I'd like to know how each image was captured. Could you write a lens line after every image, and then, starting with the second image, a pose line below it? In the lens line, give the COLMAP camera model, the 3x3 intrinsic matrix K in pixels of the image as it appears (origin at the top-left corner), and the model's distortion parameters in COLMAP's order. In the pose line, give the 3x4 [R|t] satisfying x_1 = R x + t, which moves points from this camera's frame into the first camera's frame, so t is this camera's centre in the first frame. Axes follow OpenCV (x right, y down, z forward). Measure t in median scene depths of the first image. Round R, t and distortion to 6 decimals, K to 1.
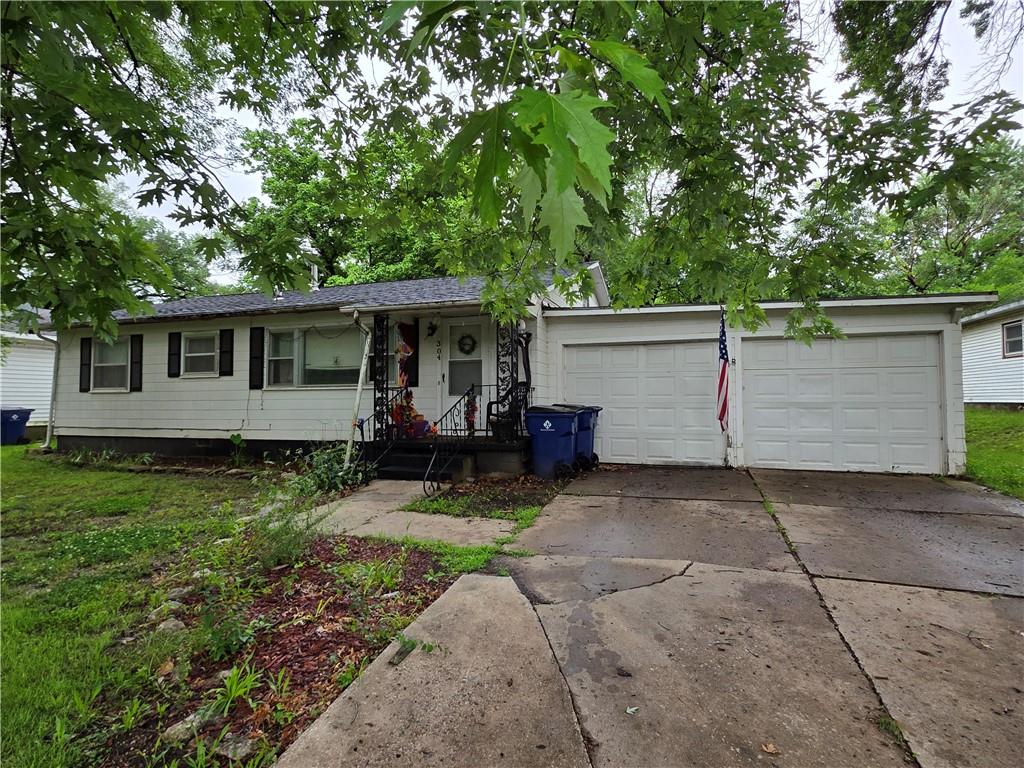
lens RADIAL K [[533.7, 0, 512.3], [0, 533.7, 379.8], [0, 0, 1]] dist [0.003984, 0.000284]
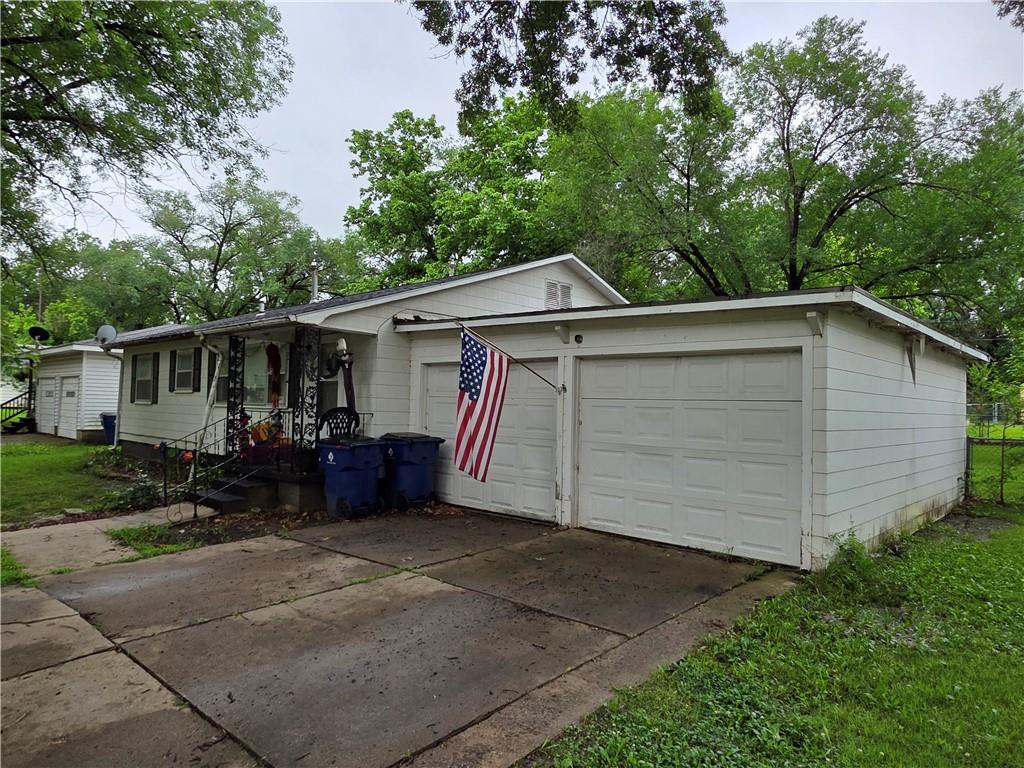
lens RADIAL K [[647.9, 0, 513.4], [0, 647.9, 388.0], [0, 0, 1]] dist [0.002947, -0.000815]
pose [[0.907468, 0.011697, -0.419959, 0.741880], [-0.008053, 0.999913, 0.010449, -0.042890], [0.420045, -0.006100, 0.907483, 0.126994]]
